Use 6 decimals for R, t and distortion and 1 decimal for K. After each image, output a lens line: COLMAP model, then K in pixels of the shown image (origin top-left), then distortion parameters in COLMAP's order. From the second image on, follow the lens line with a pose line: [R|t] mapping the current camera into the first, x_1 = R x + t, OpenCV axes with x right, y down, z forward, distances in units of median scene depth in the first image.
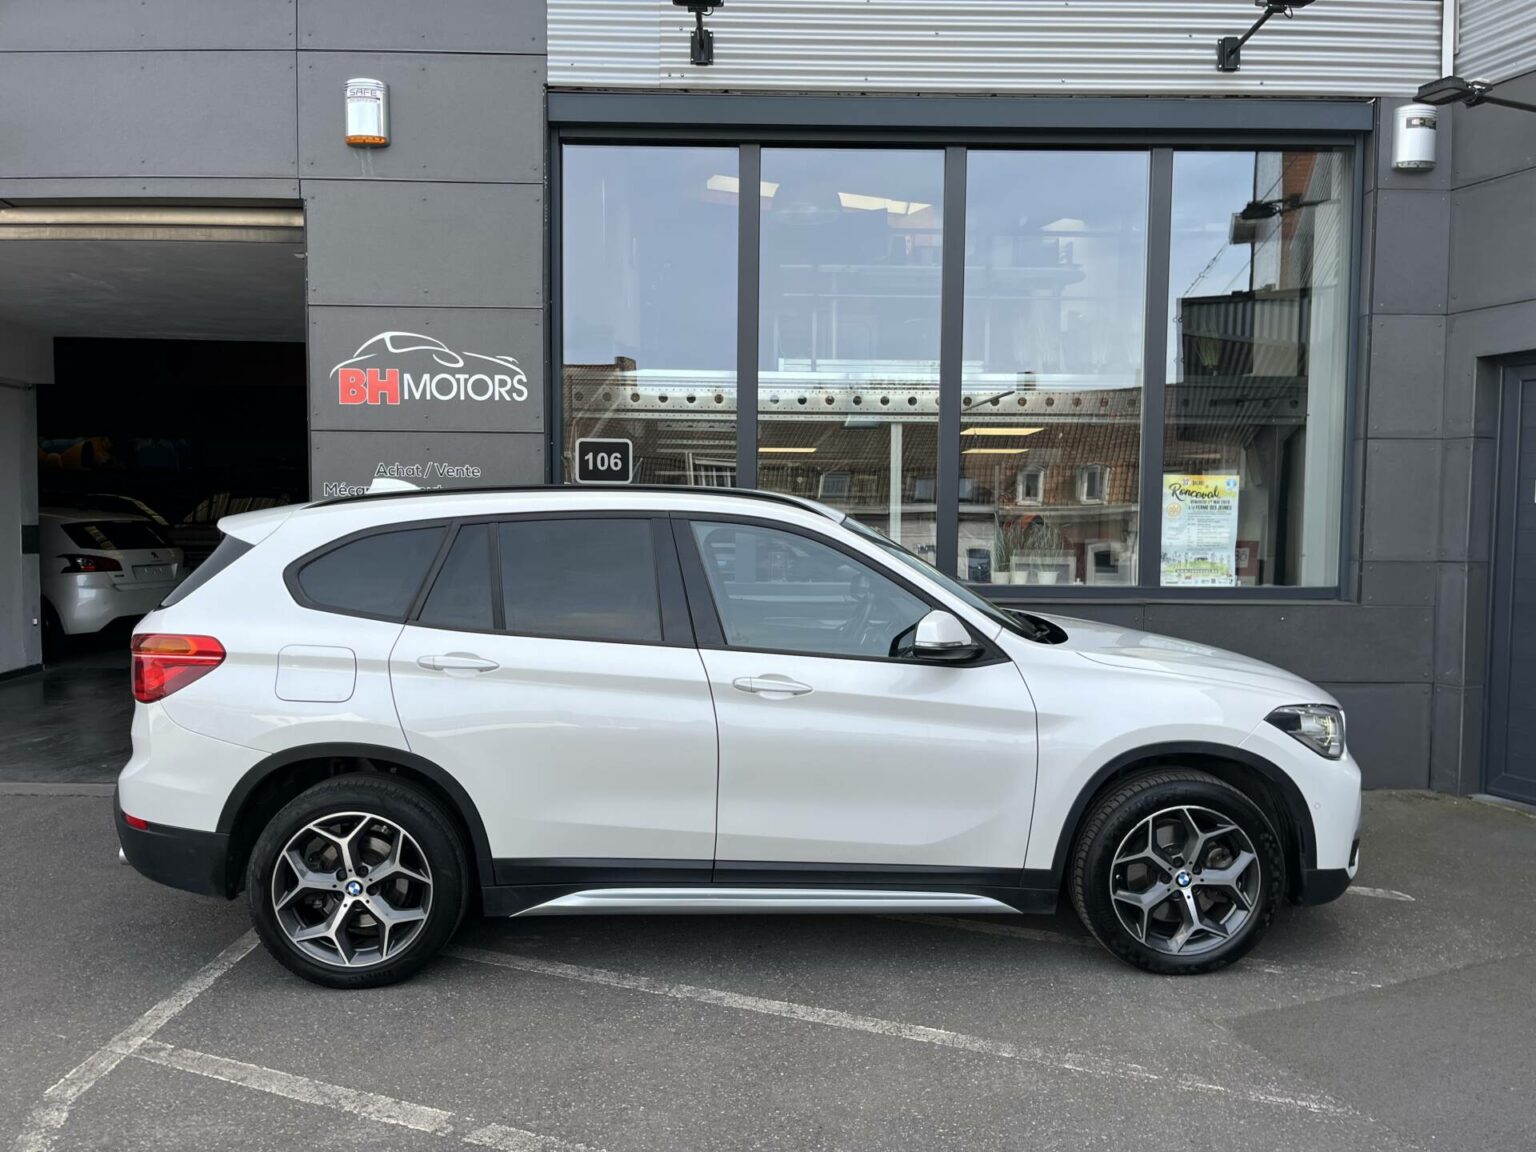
lens RADIAL K [[1169.4, 0, 778.1], [0, 1169.4, 578.0], [0, 0, 1]] dist [0.016535, -0.001882]
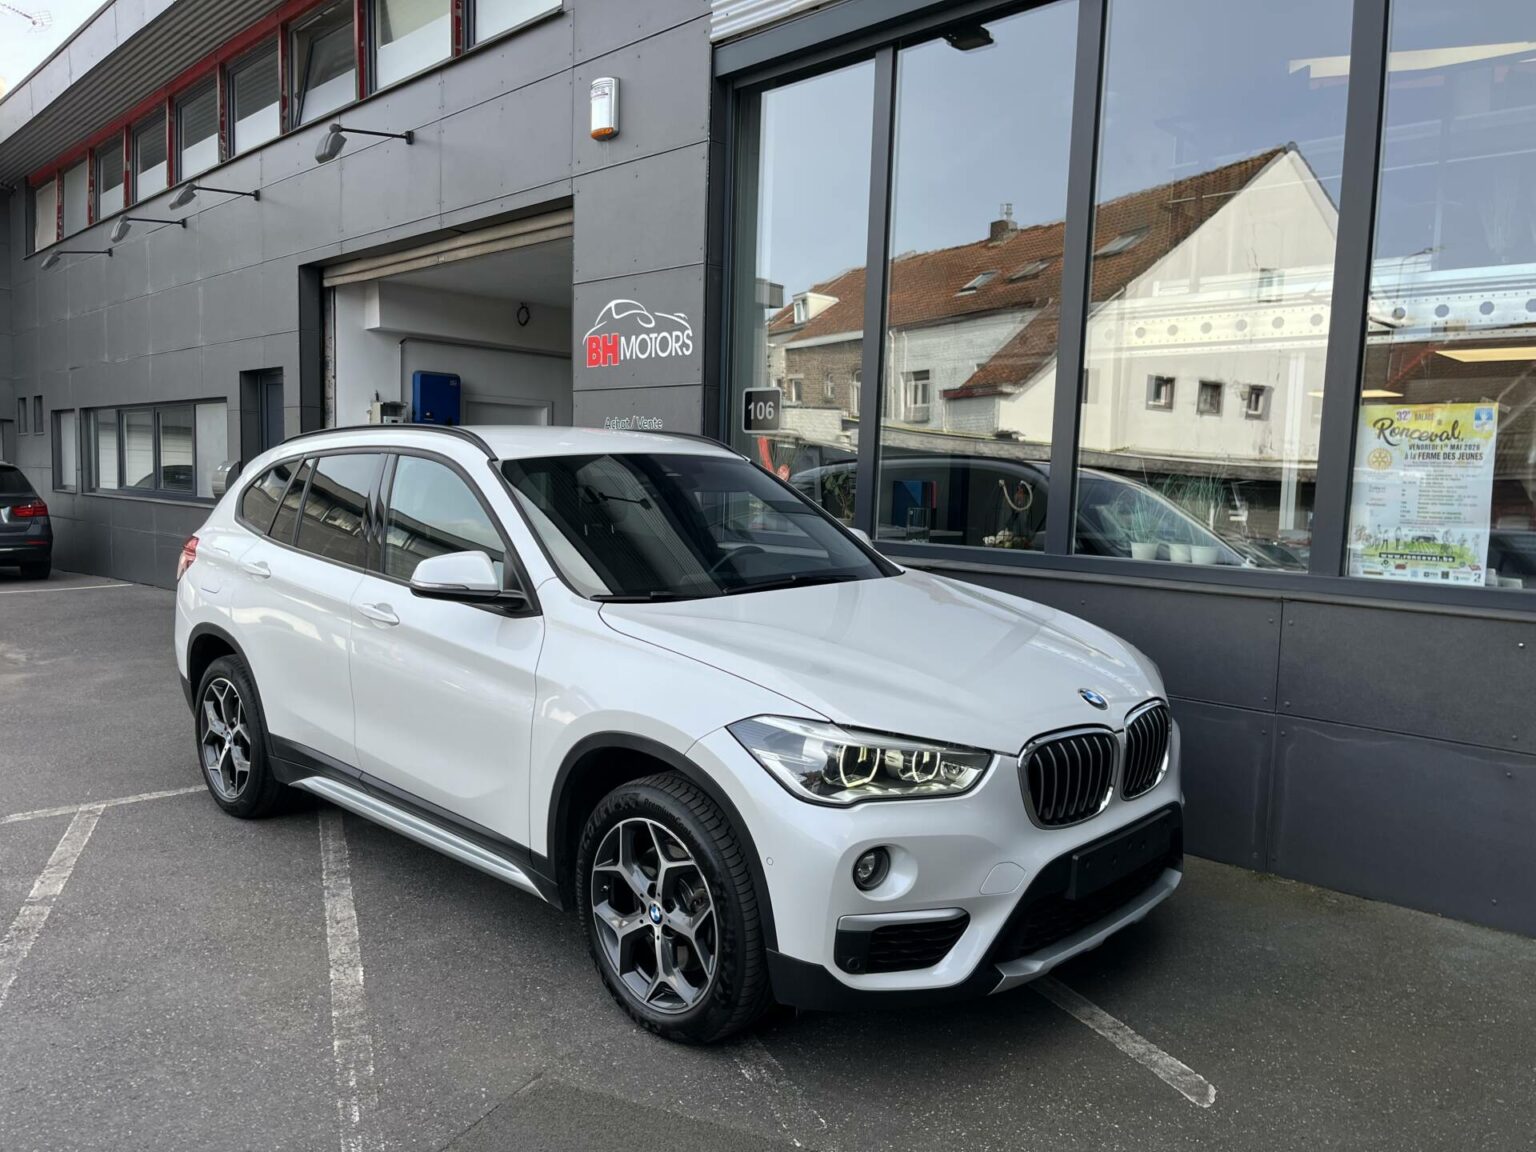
lens RADIAL K [[1172.8, 0, 768.0], [0, 1172.8, 576.0], [0, 0, 1]] dist [0.020225, 0.004062]
pose [[0.688800, 0.072709, -0.721296, 0.611280], [-0.056714, 0.997313, 0.046373, -0.005901], [0.722730, 0.008966, 0.691073, 0.327963]]
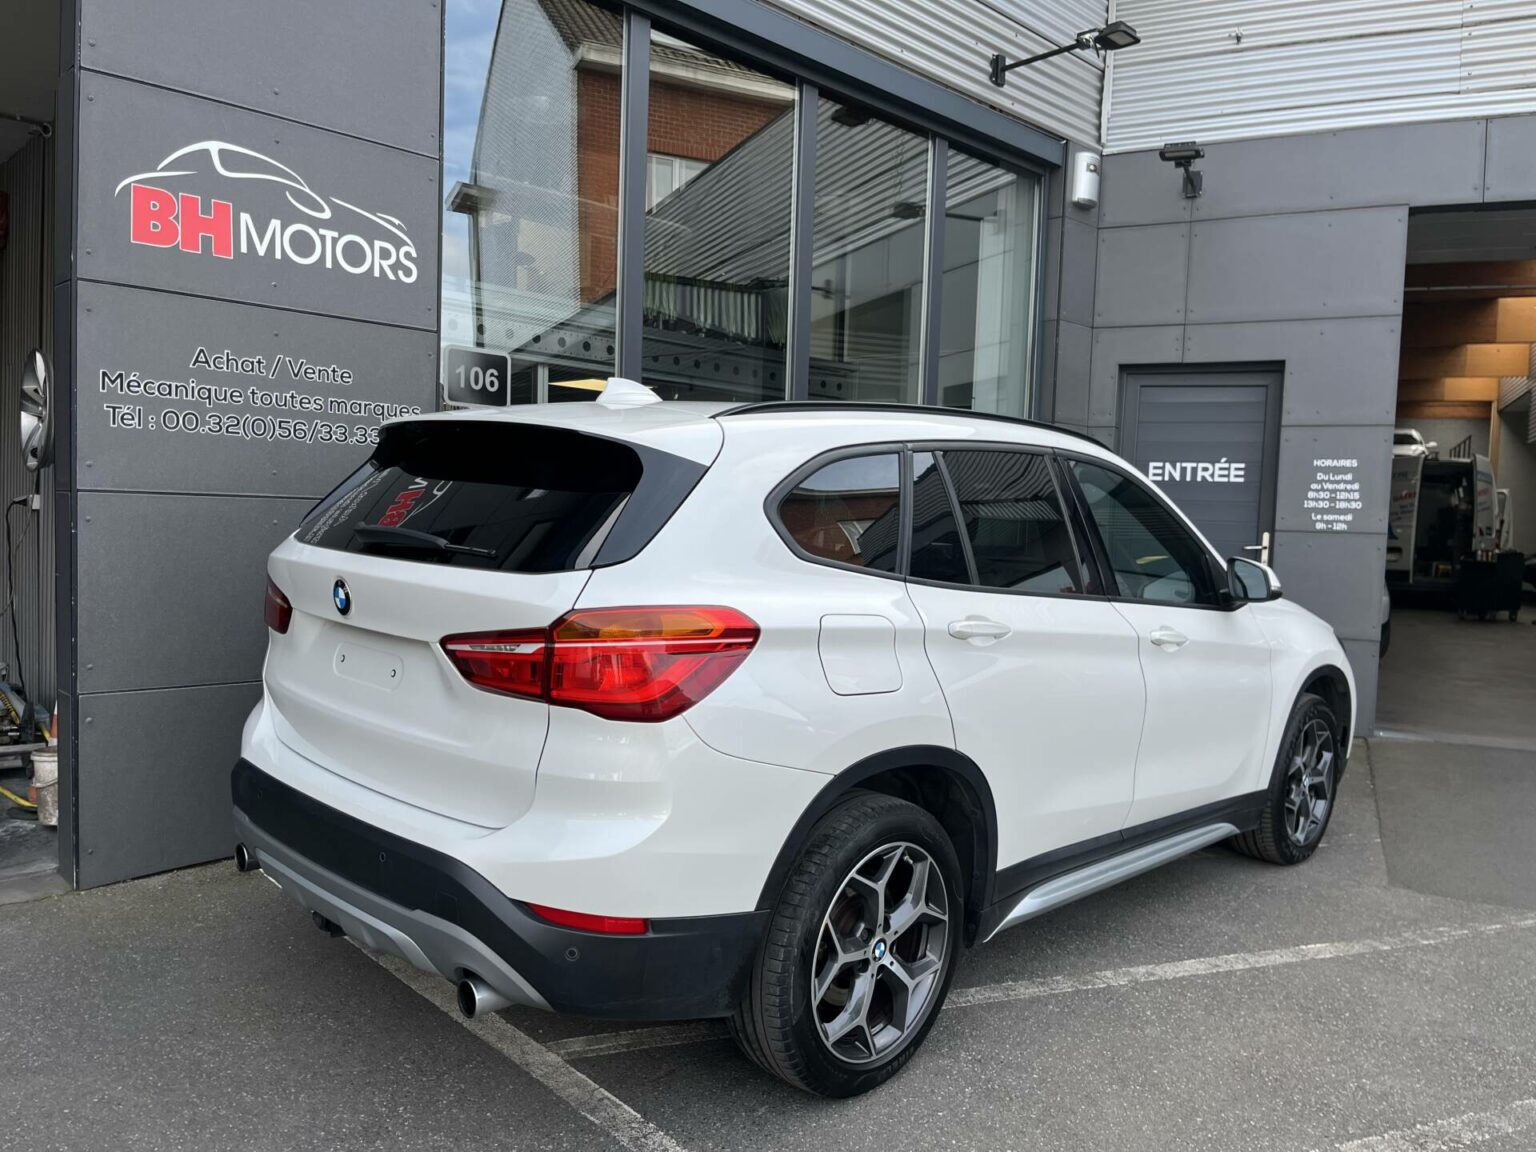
lens RADIAL K [[1160.1, 0, 768.0], [0, 1160.1, 576.0], [0, 0, 1]] dist [0.085718, -0.125613]
pose [[0.725553, -0.019486, 0.687890, -0.562327], [0.002480, 0.999667, 0.025702, 0.009861], [-0.688161, -0.016942, 0.725360, 0.329538]]
